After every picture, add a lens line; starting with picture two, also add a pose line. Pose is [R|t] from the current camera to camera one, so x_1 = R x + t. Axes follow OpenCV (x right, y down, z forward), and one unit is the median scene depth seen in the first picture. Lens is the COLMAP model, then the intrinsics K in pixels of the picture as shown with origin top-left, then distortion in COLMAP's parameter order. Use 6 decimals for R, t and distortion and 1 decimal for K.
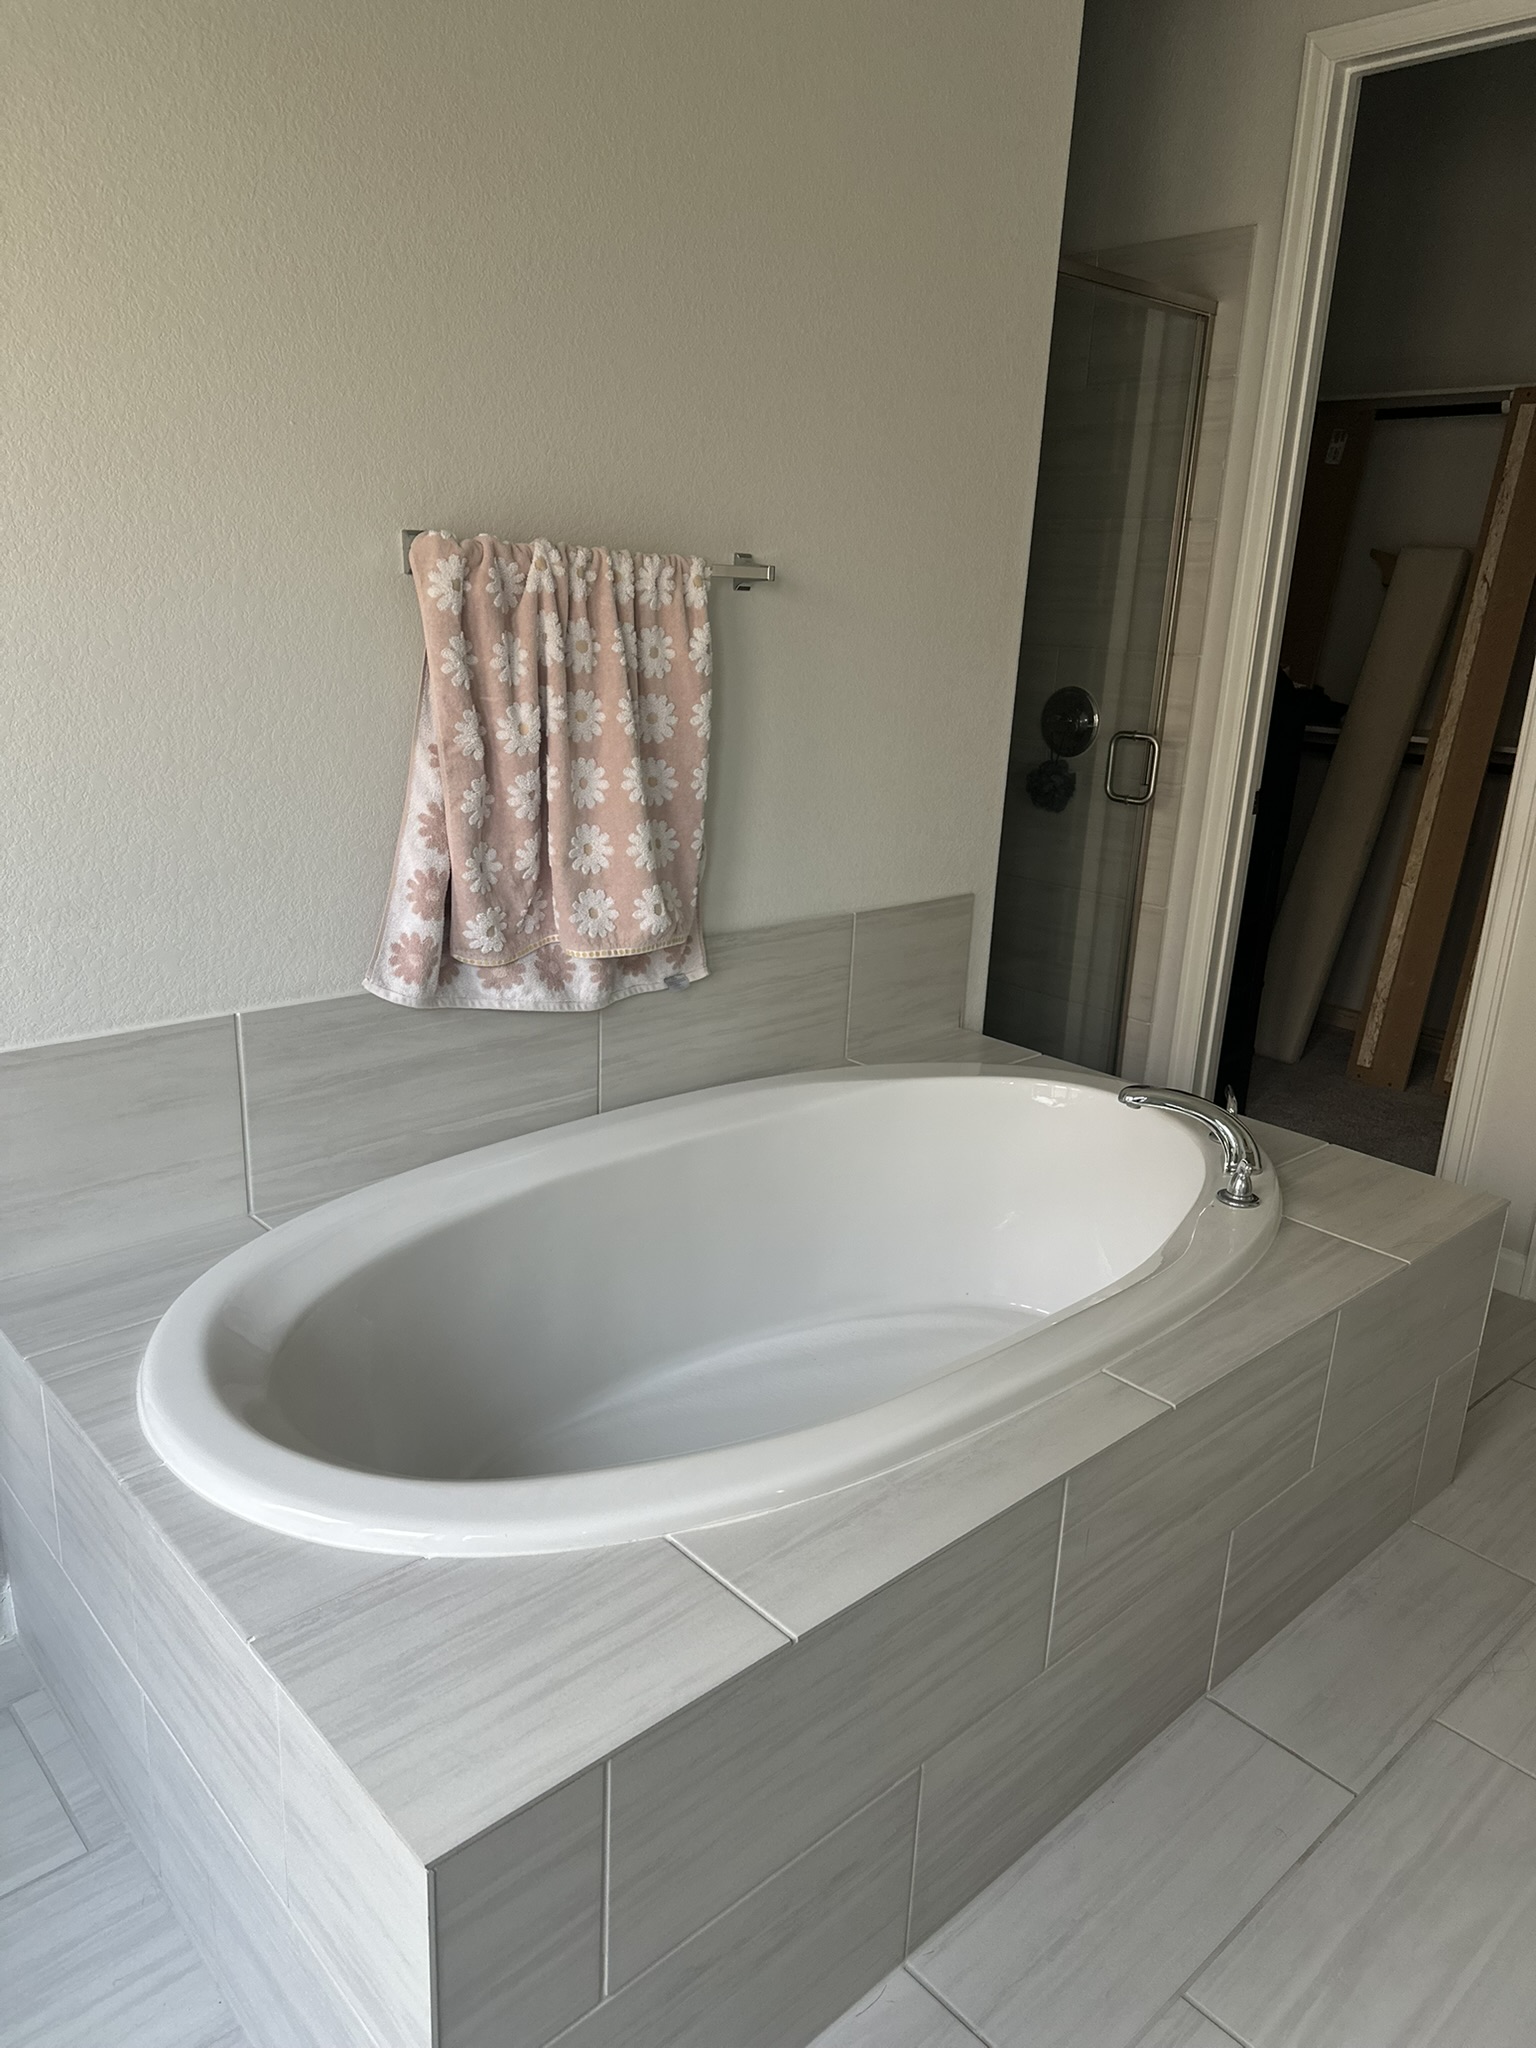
lens RADIAL K [[1438.2, 0, 769.5], [0, 1438.2, 1036.2], [0, 0, 1]] dist [0.003508, 0.001113]
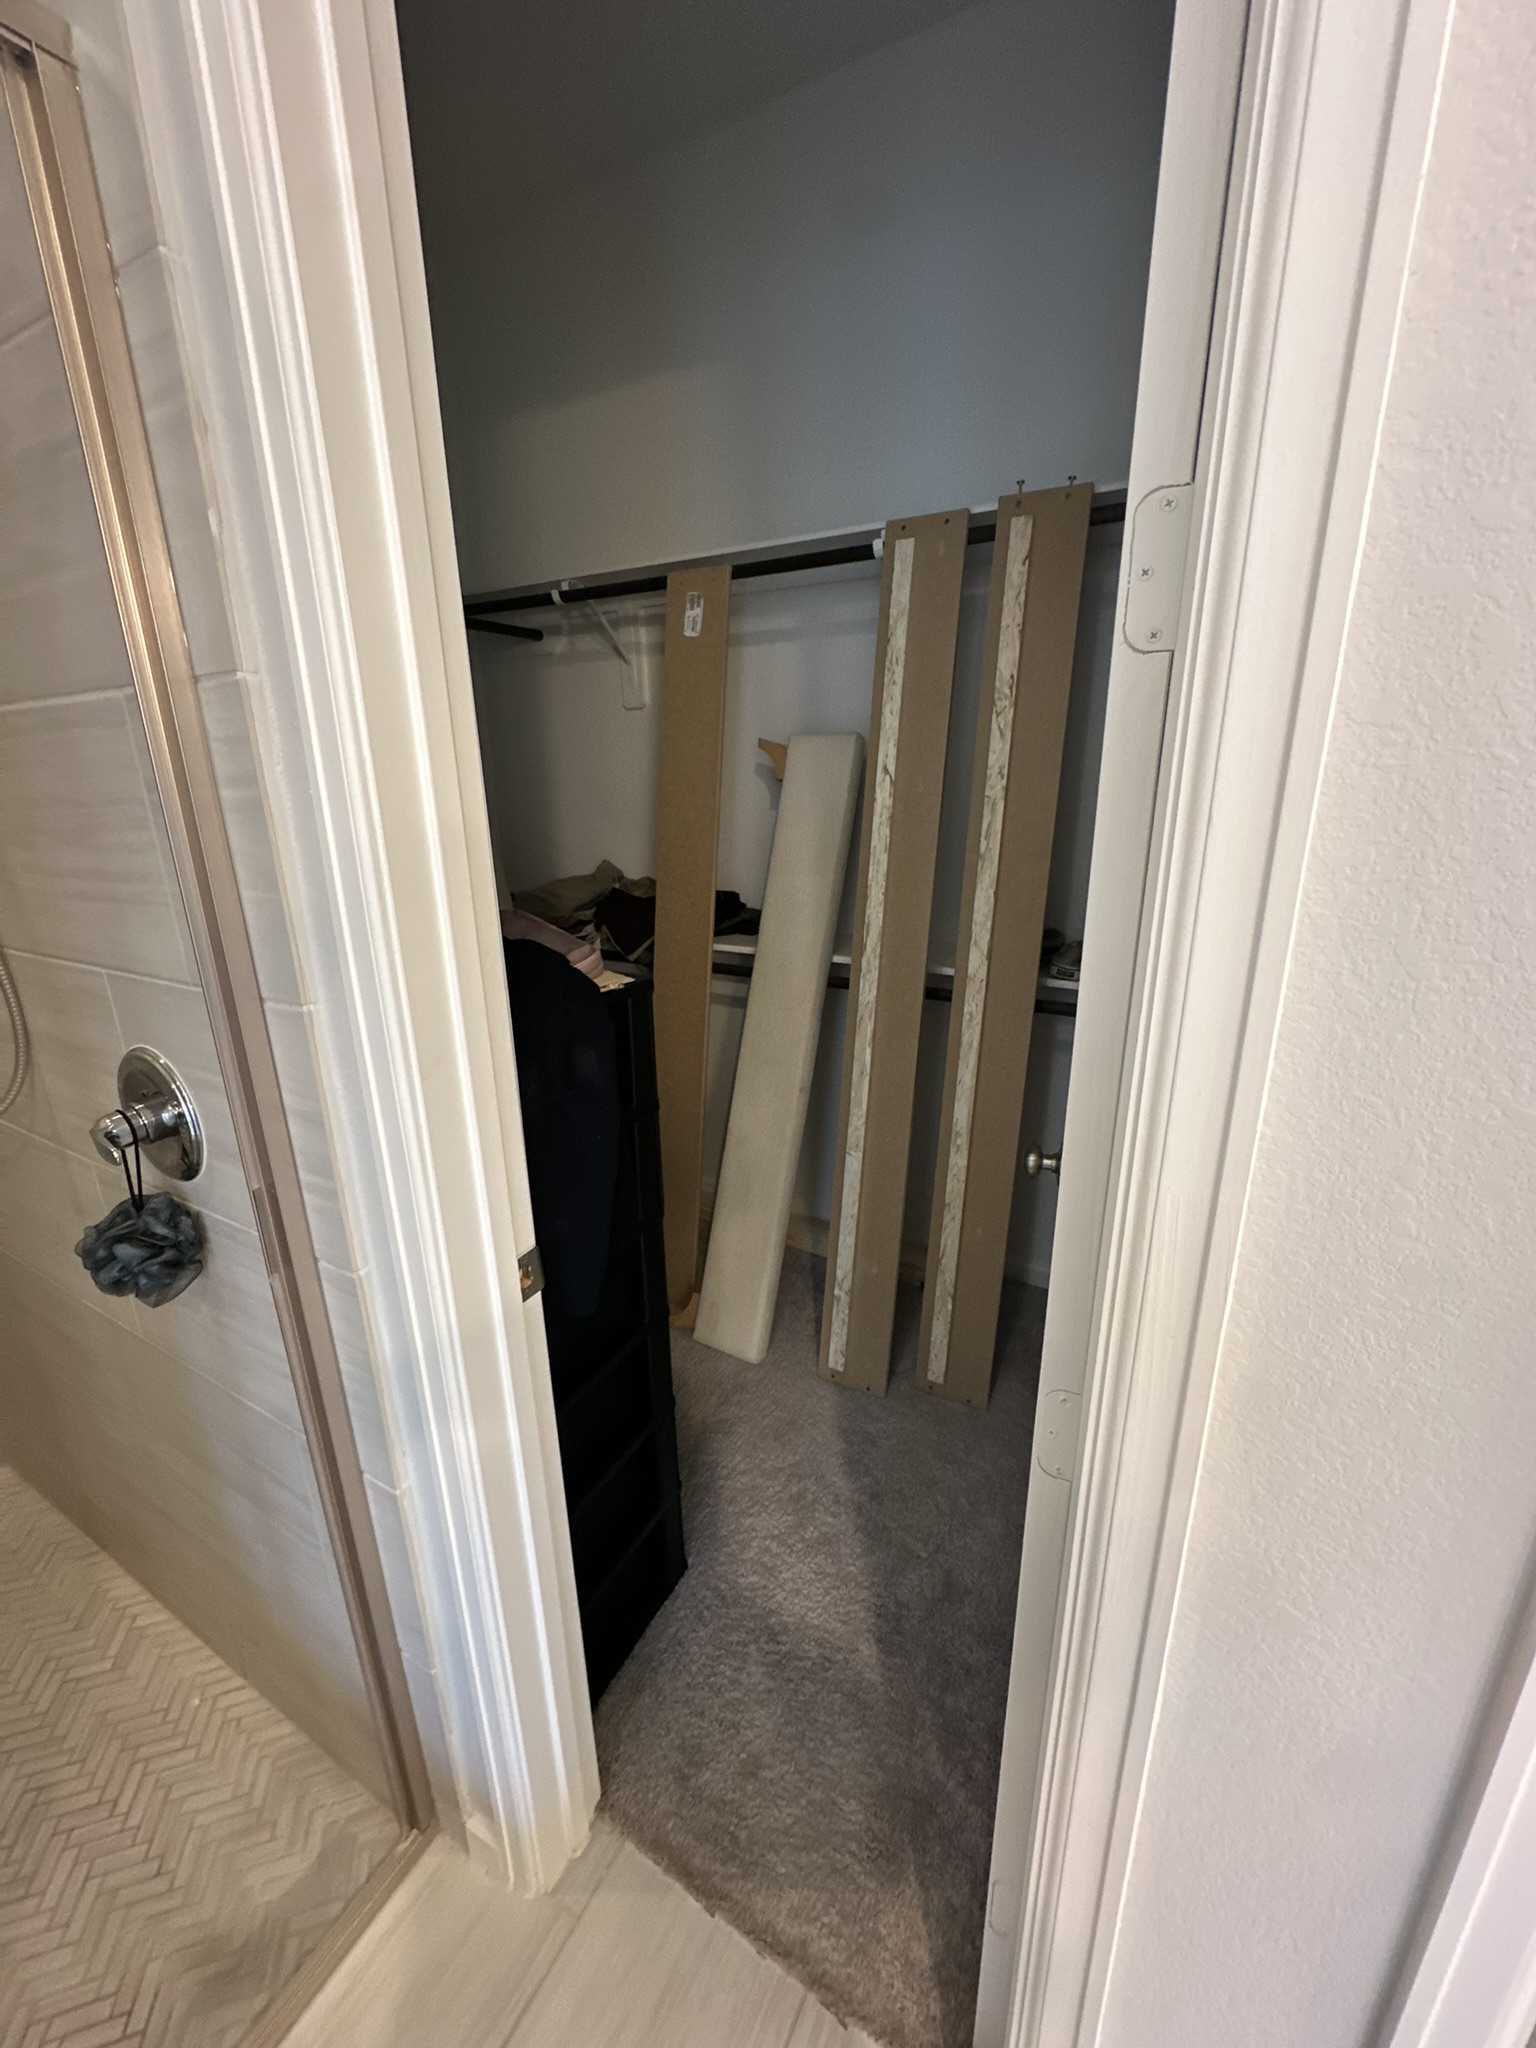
lens RADIAL K [[820.4, 0, 772.2], [0, 820.4, 1017.0], [0, 0, 1]] dist [0.001037, 0.000066]
pose [[0.947894, -0.143690, 0.284340, 0.286398], [0.145904, 0.989207, 0.013497, -0.195991], [-0.283211, 0.028693, 0.958628, 0.581938]]
